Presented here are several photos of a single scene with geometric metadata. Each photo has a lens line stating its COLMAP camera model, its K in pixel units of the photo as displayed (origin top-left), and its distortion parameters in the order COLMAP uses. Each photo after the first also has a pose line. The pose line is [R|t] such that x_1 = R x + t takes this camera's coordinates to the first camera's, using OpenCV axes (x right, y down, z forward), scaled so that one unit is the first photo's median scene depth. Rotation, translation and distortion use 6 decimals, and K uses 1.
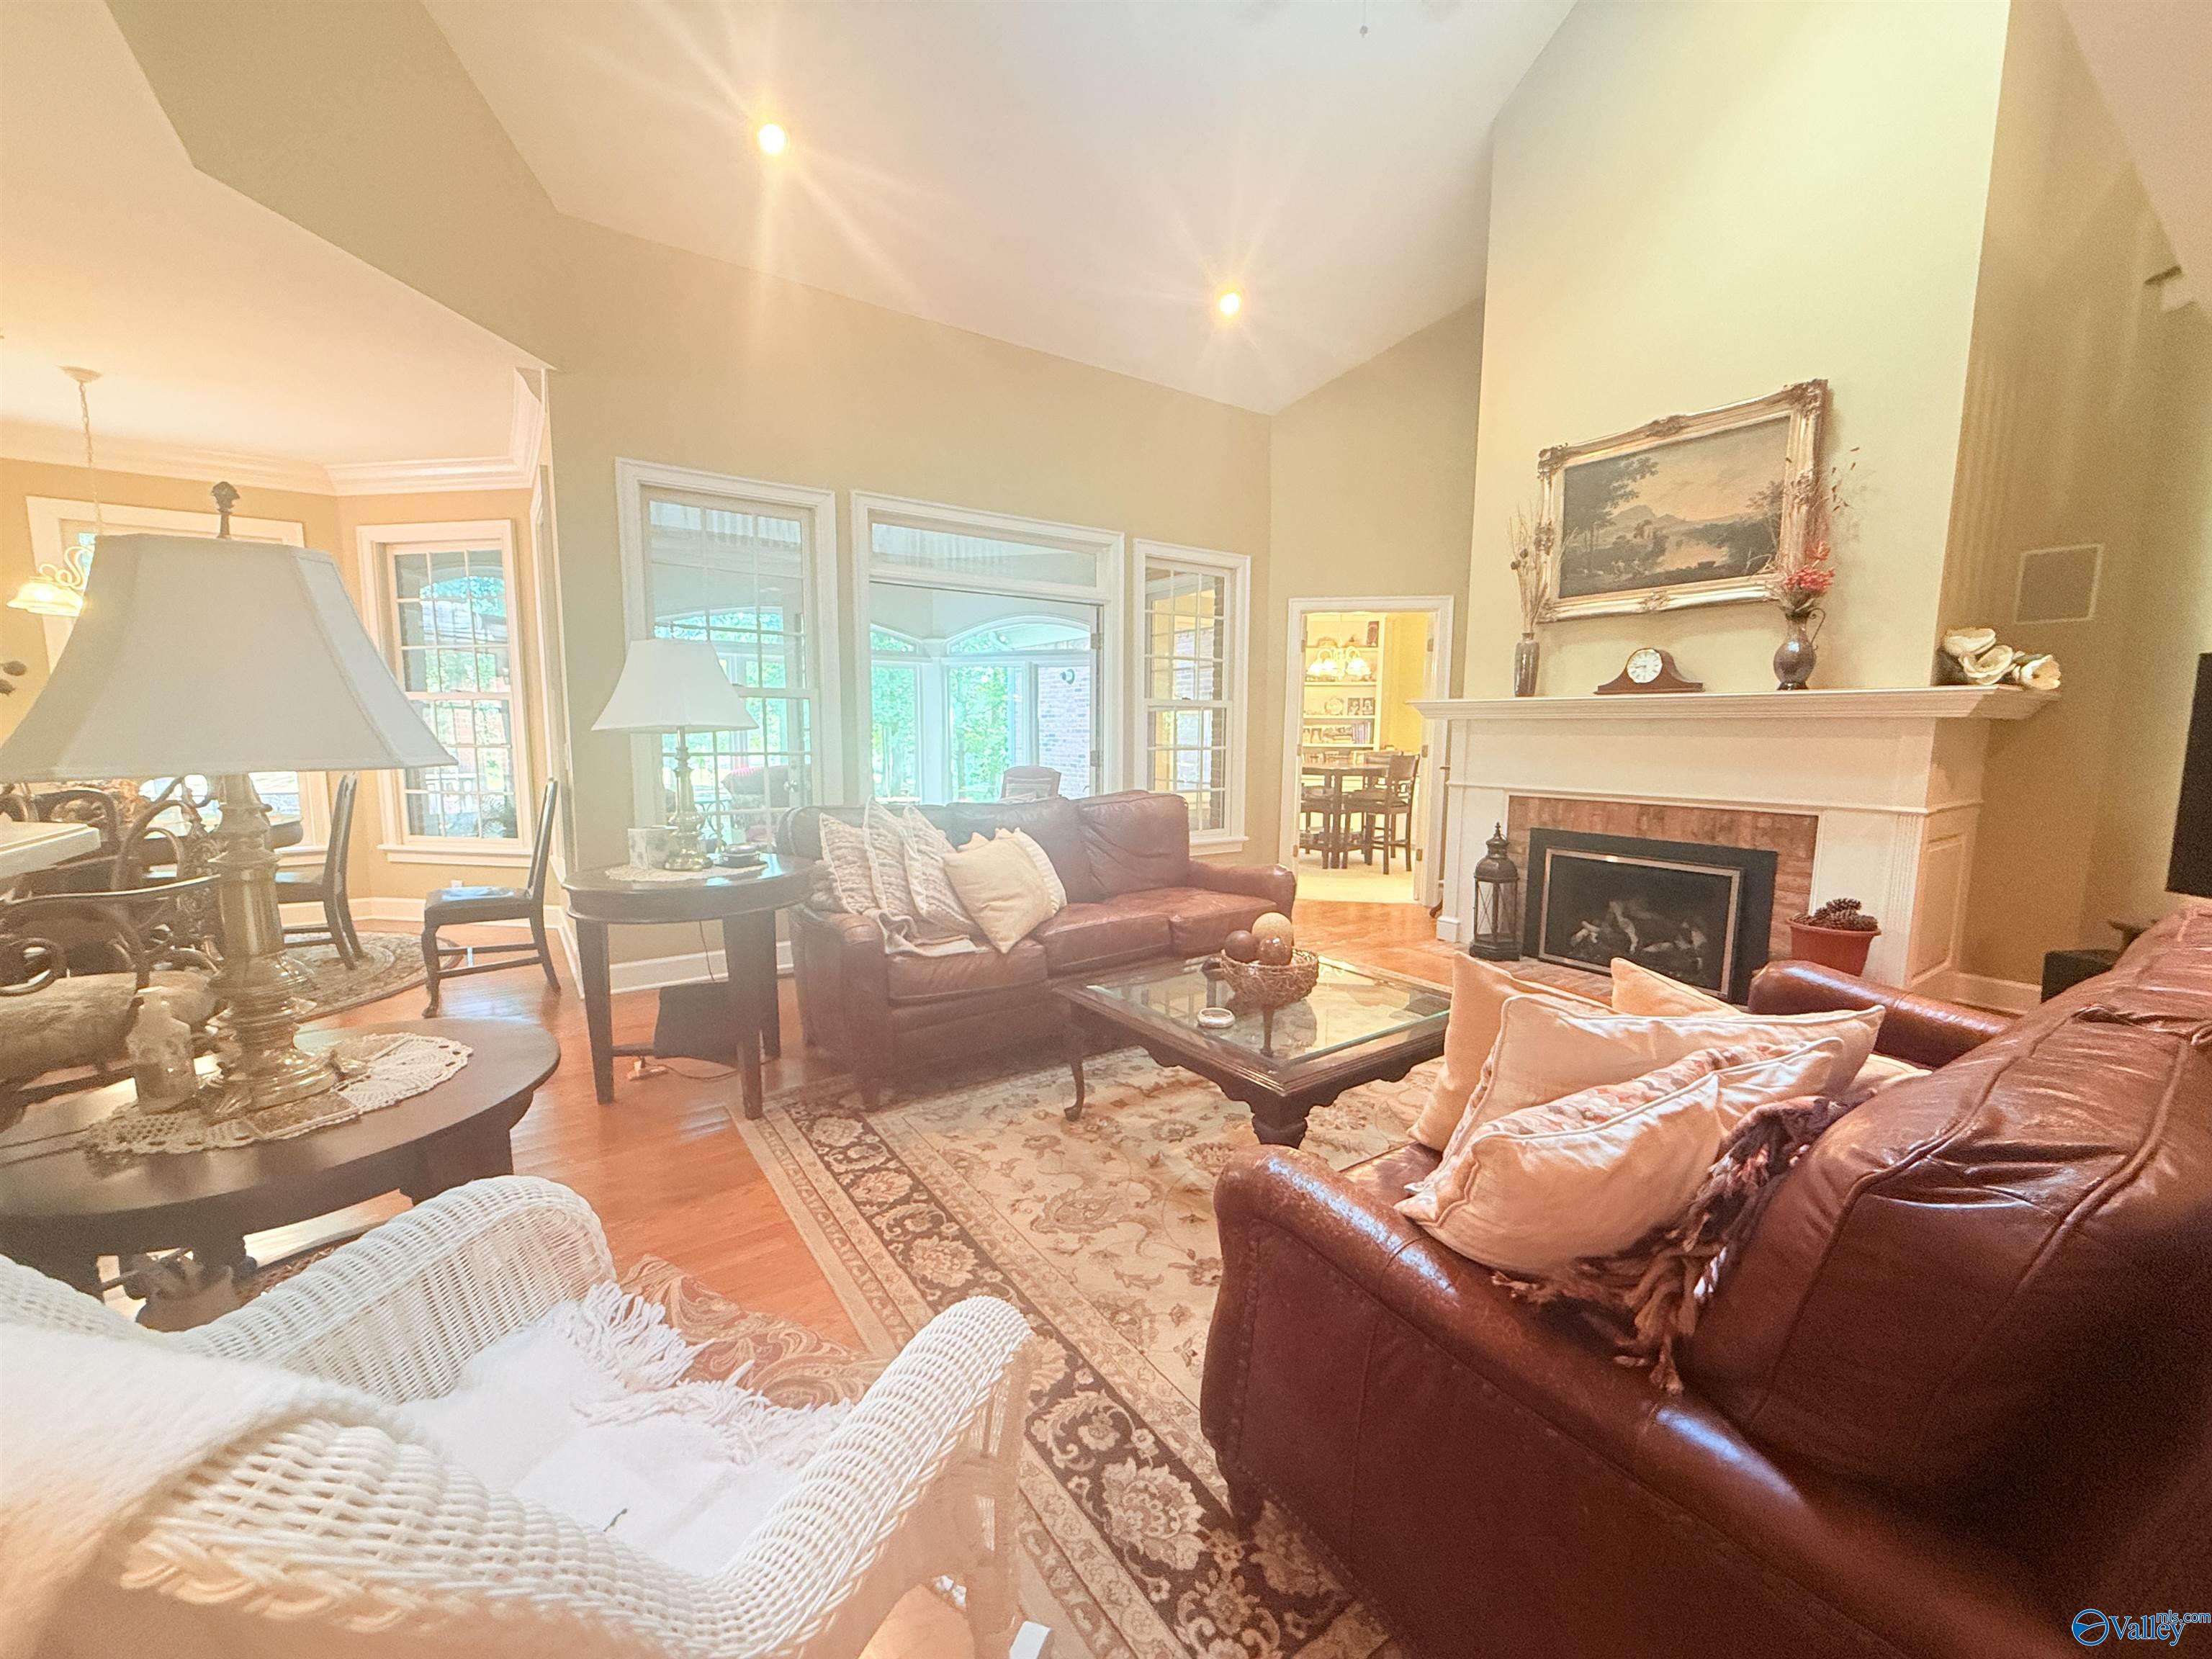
lens RADIAL K [[888.6, 0, 1103.1], [0, 888.6, 839.4], [0, 0, 1]] dist [-0.002403, -0.000191]
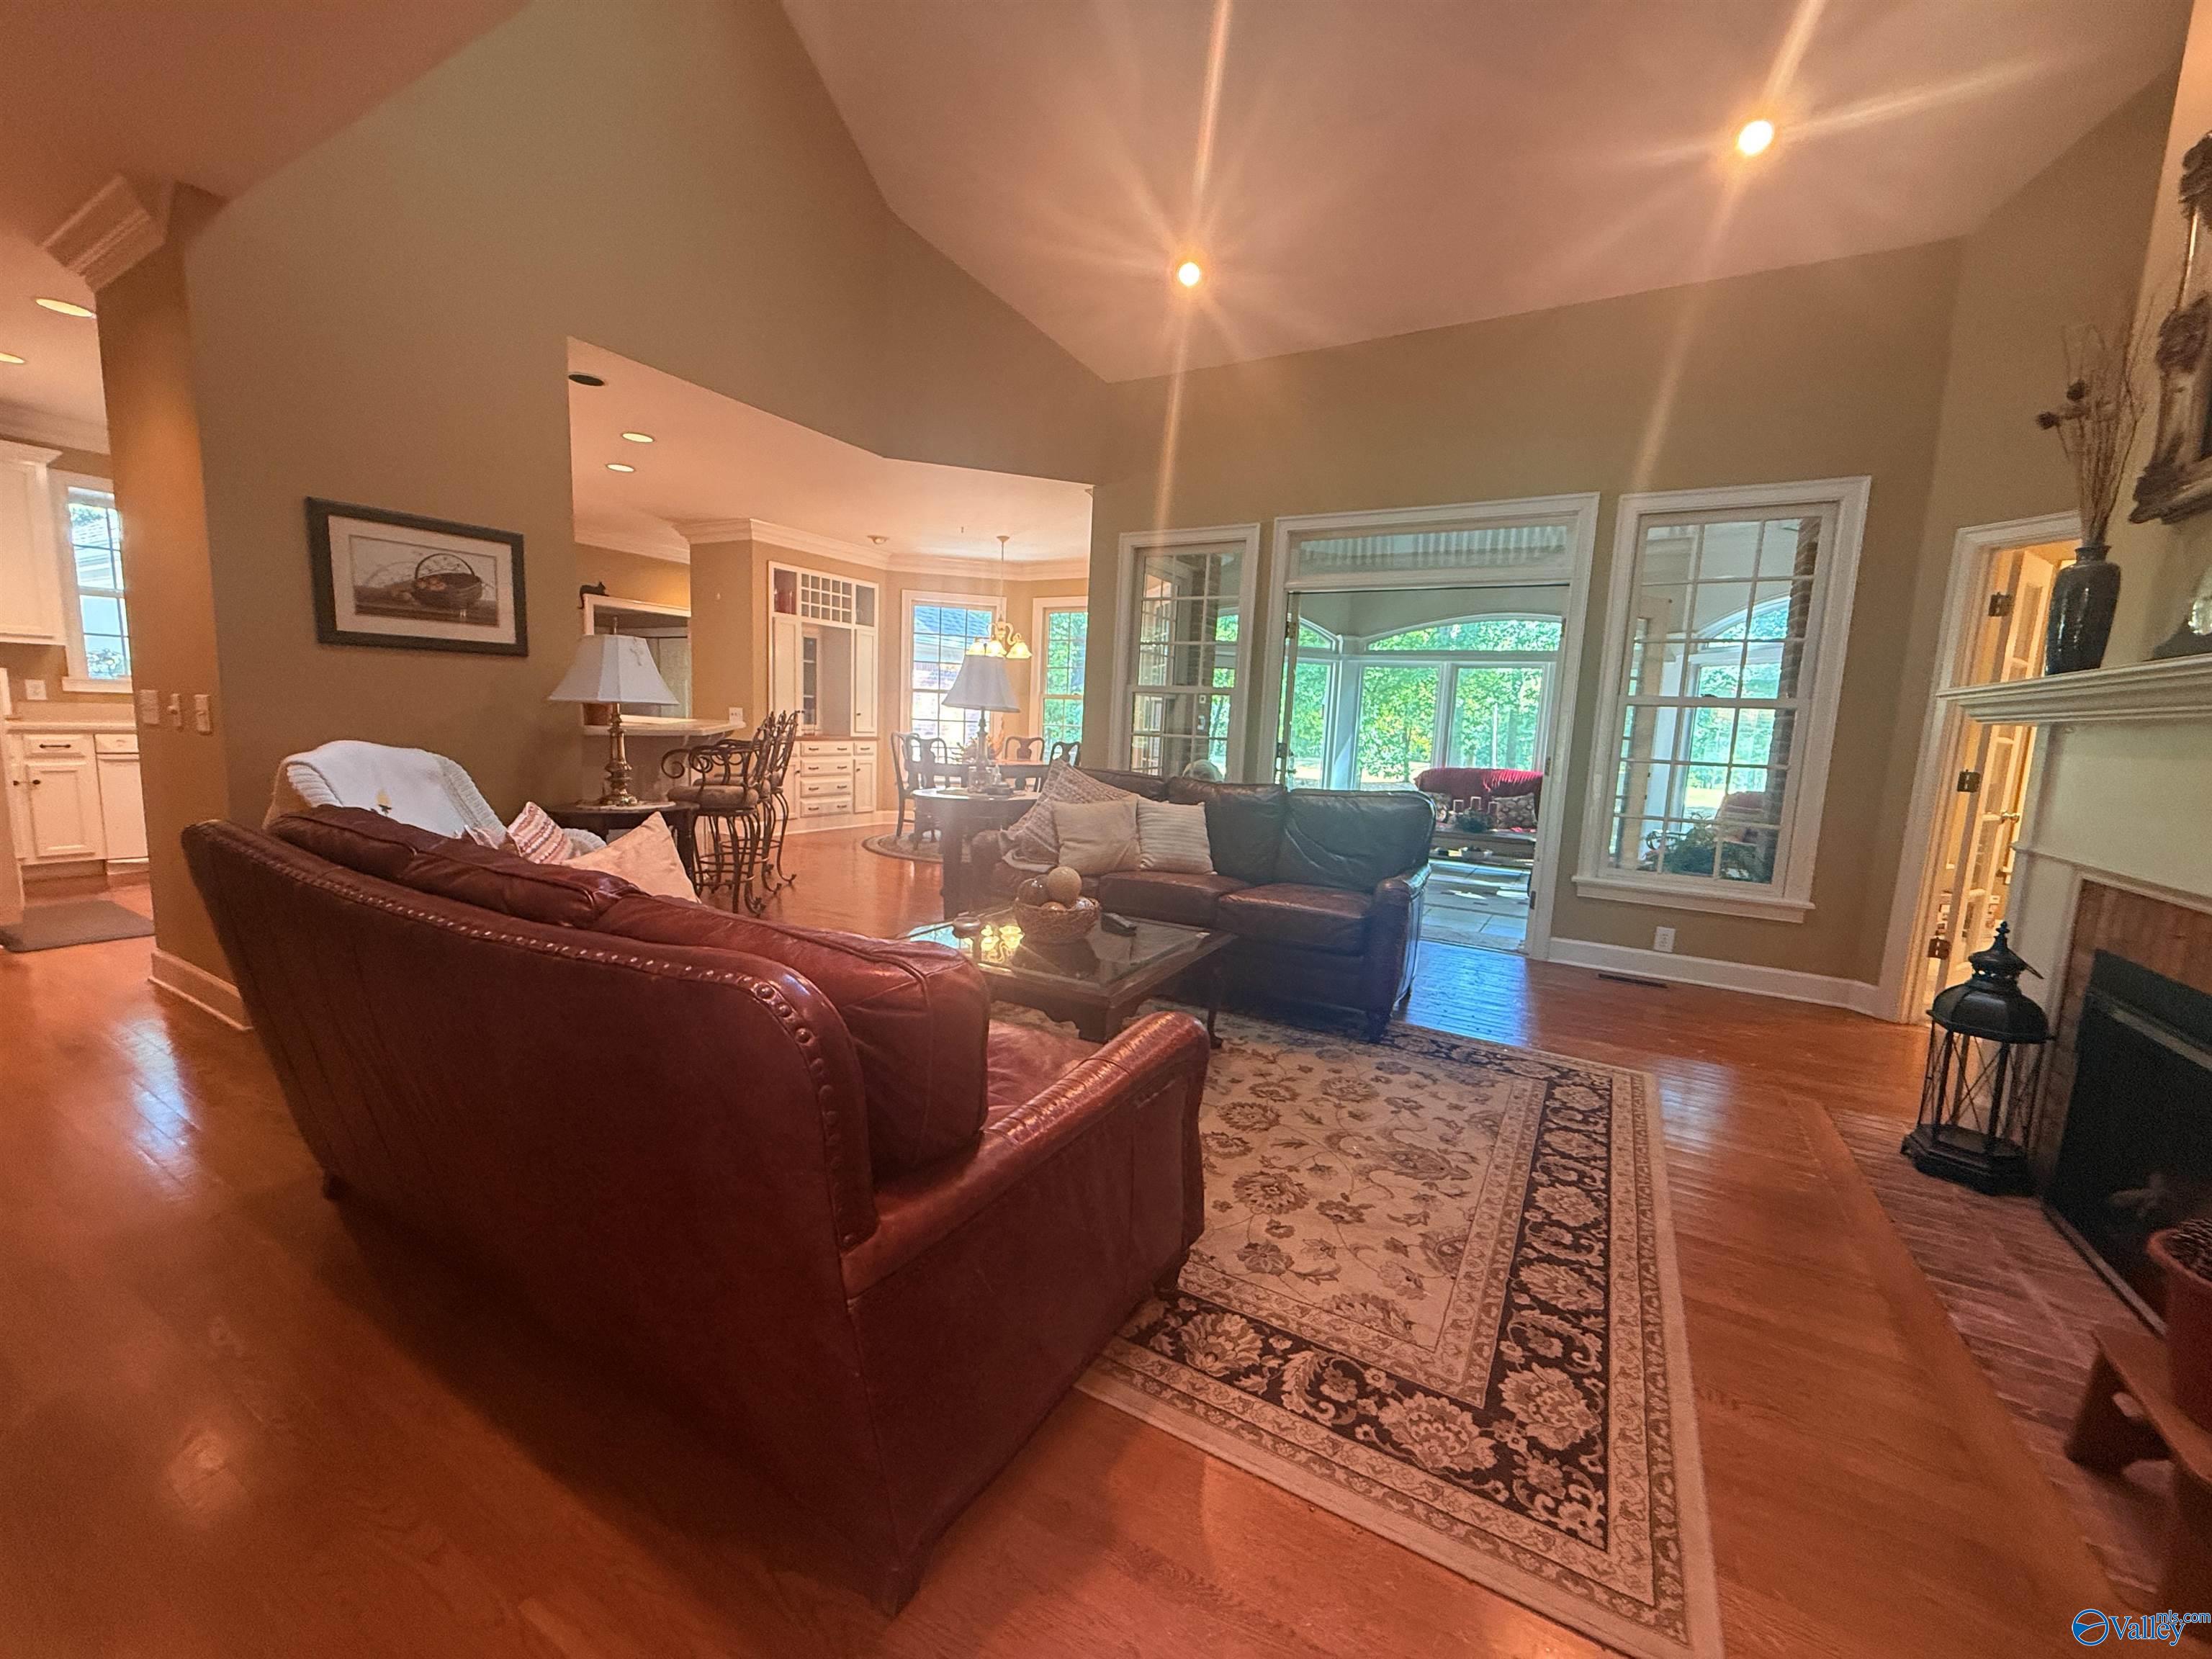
lens RADIAL K [[888.6, 0, 1103.1], [0, 888.6, 839.4], [0, 0, 1]] dist [-0.002403, -0.000191]
pose [[-0.435178, -0.134760, 0.890202, -0.774278], [0.079508, 0.979120, 0.187089, -0.194333], [-0.896827, 0.152195, -0.415377, 1.749975]]
